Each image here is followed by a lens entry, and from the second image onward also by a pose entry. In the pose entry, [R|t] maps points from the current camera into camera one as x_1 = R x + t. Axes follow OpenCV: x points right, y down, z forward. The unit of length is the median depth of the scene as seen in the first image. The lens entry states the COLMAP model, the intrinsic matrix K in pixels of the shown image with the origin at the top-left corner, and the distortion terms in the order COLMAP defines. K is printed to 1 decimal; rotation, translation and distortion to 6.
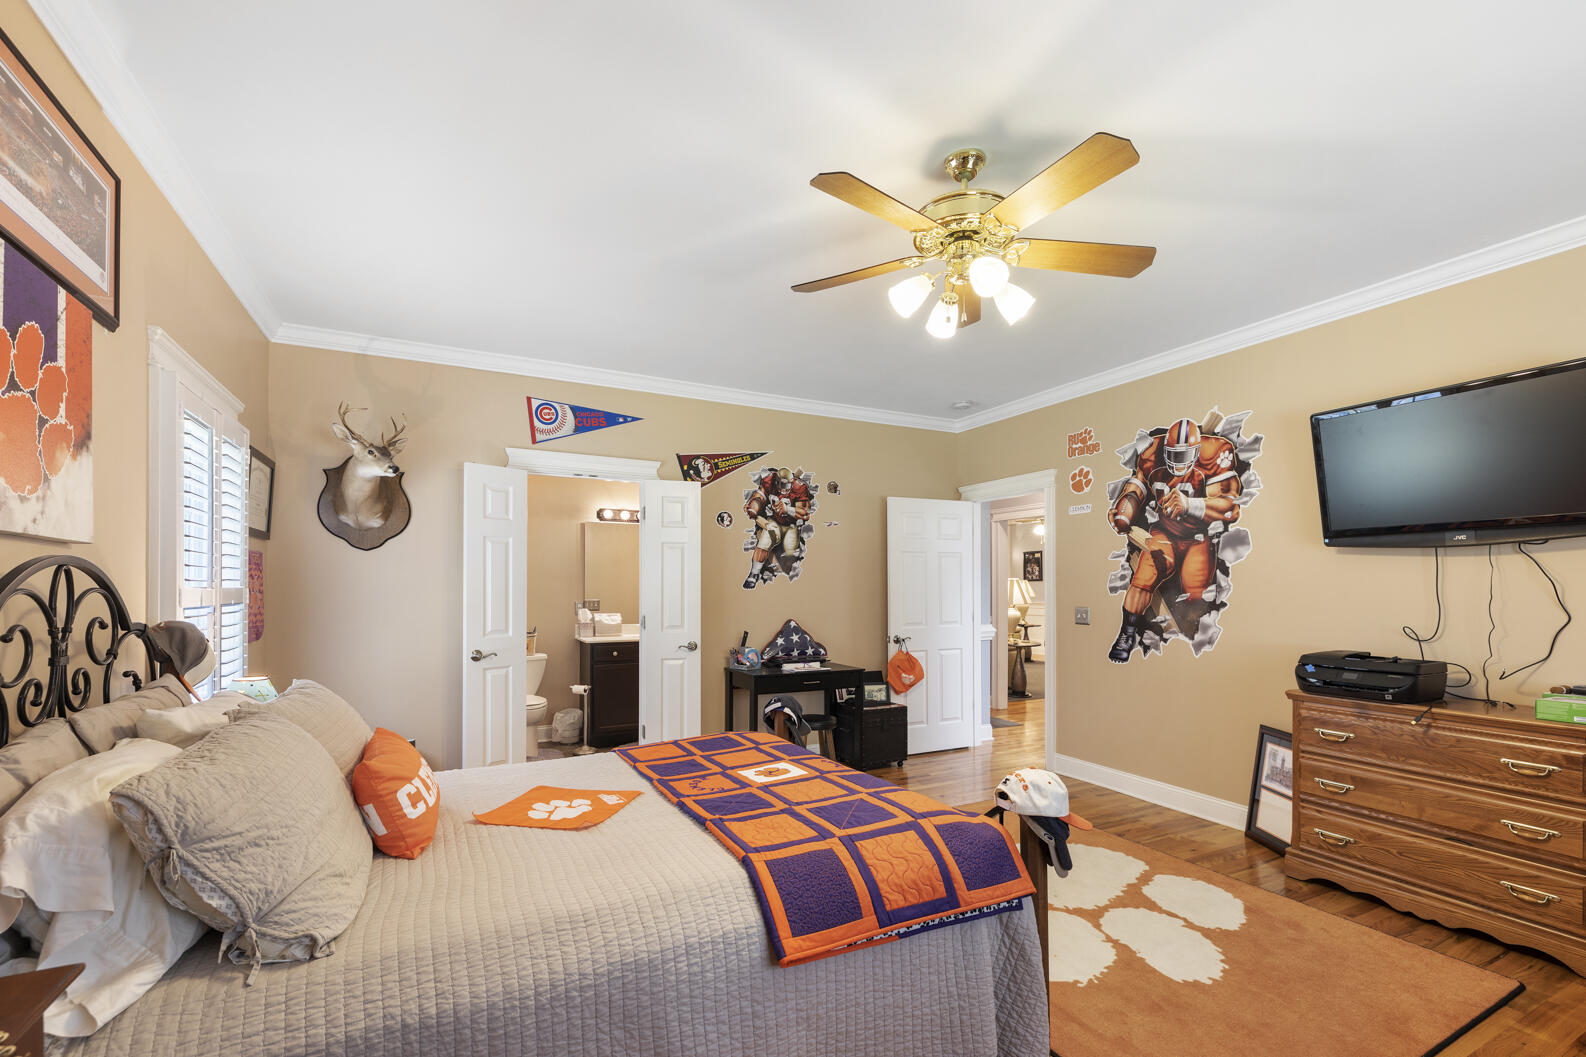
lens RADIAL K [[694.8, 0, 797.2], [0, 694.8, 581.8], [0, 0, 1]] dist [0.001725, 0.000827]
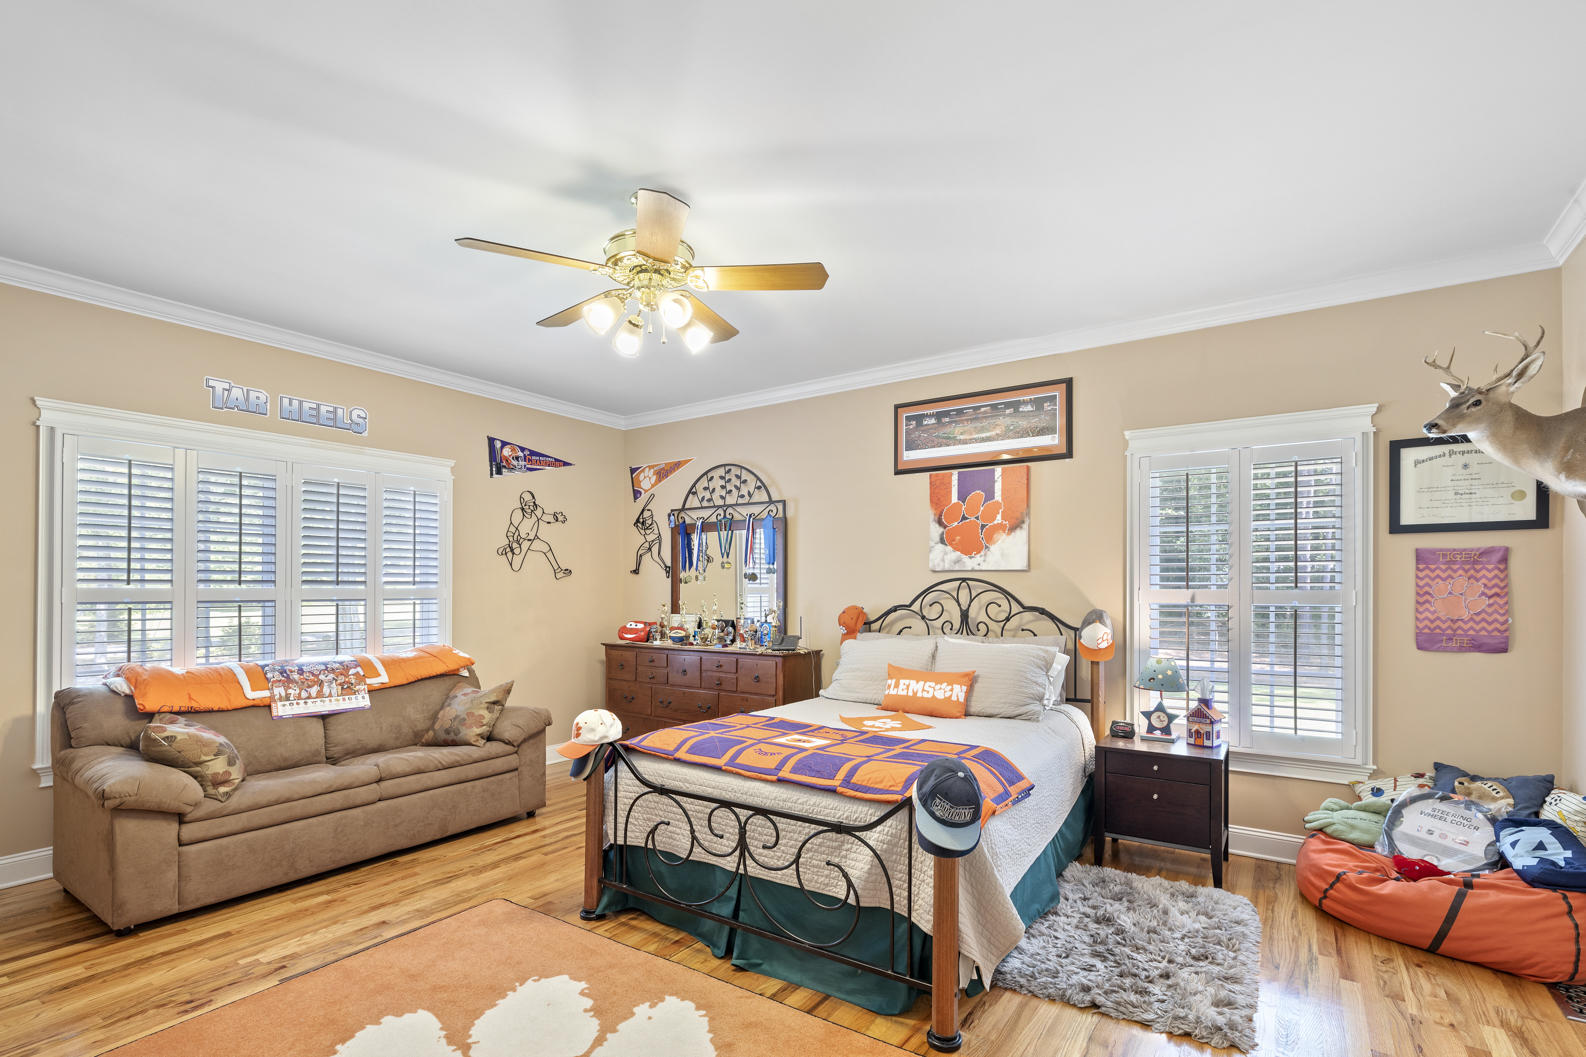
lens RADIAL K [[744.3, 0, 789.3], [0, 744.3, 592.0], [0, 0, 1]] dist [-0.002375, 0.000226]
pose [[-0.879722, -0.000155, -0.475489, 0.554968], [0.002128, 0.999989, -0.004264, 0.018822], [0.475484, -0.004763, -0.879711, 1.974734]]
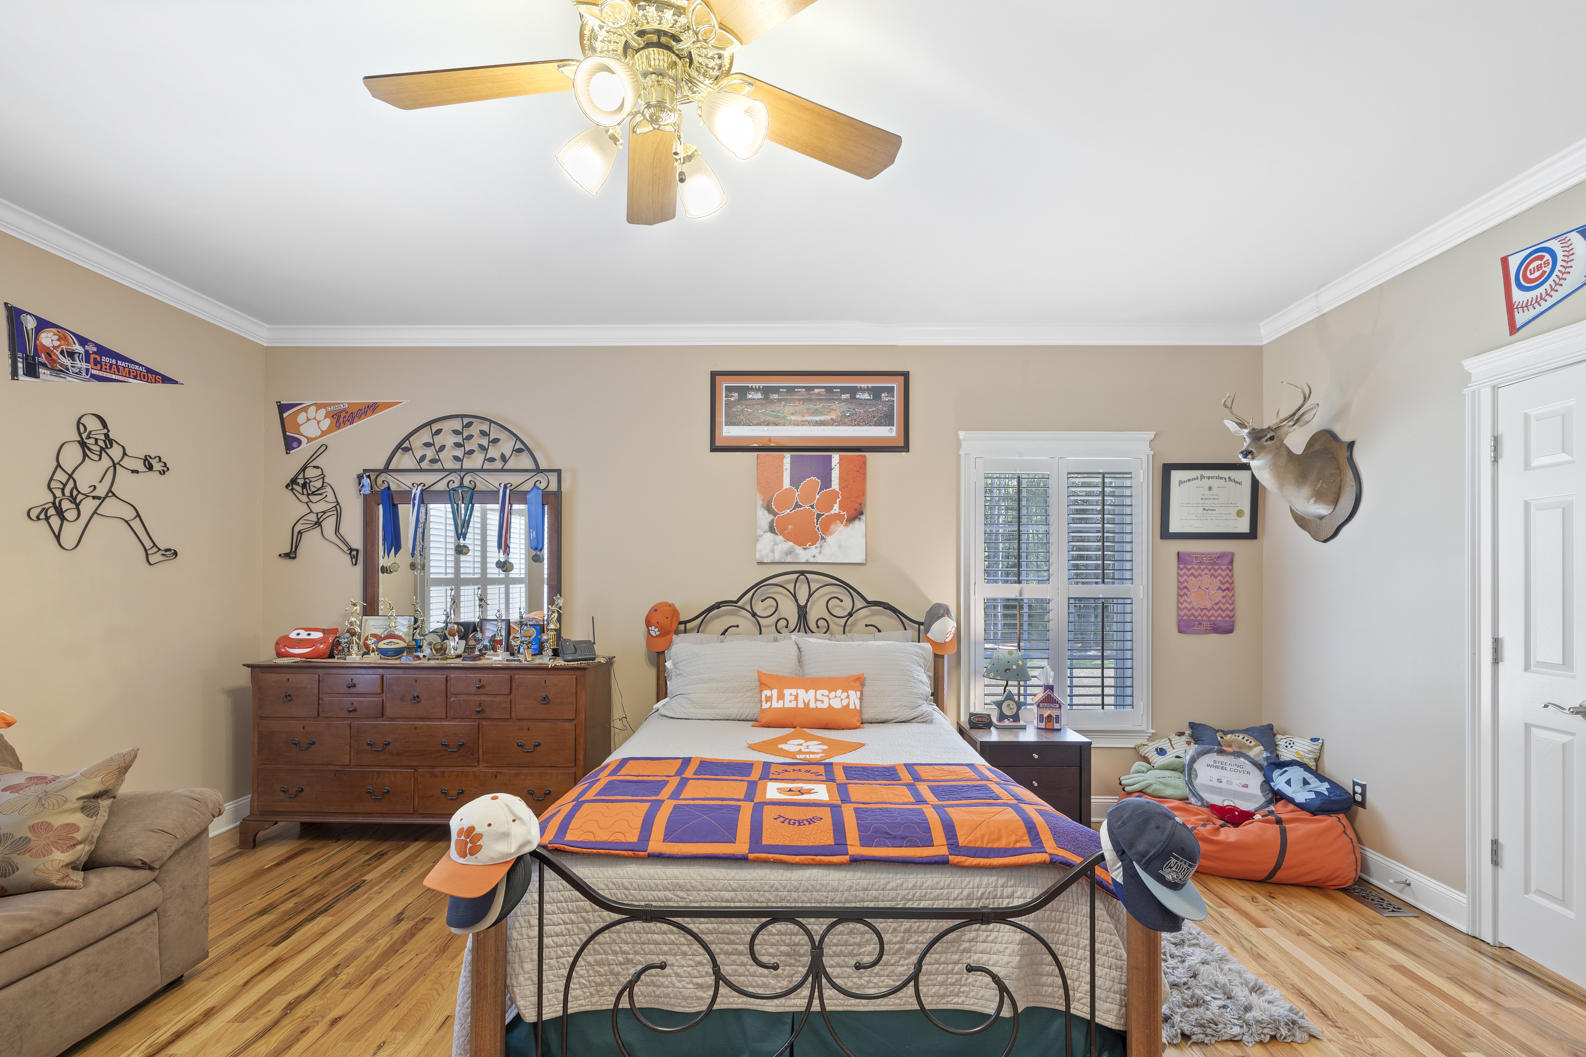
lens RADIAL K [[694.8, 0, 797.2], [0, 694.8, 581.8], [0, 0, 1]] dist [0.001725, 0.000827]
pose [[-0.461691, -0.002017, -0.887038, 0.699783], [0.002599, 0.999990, -0.003627, 0.008360], [0.887037, -0.003980, -0.461681, 1.307990]]
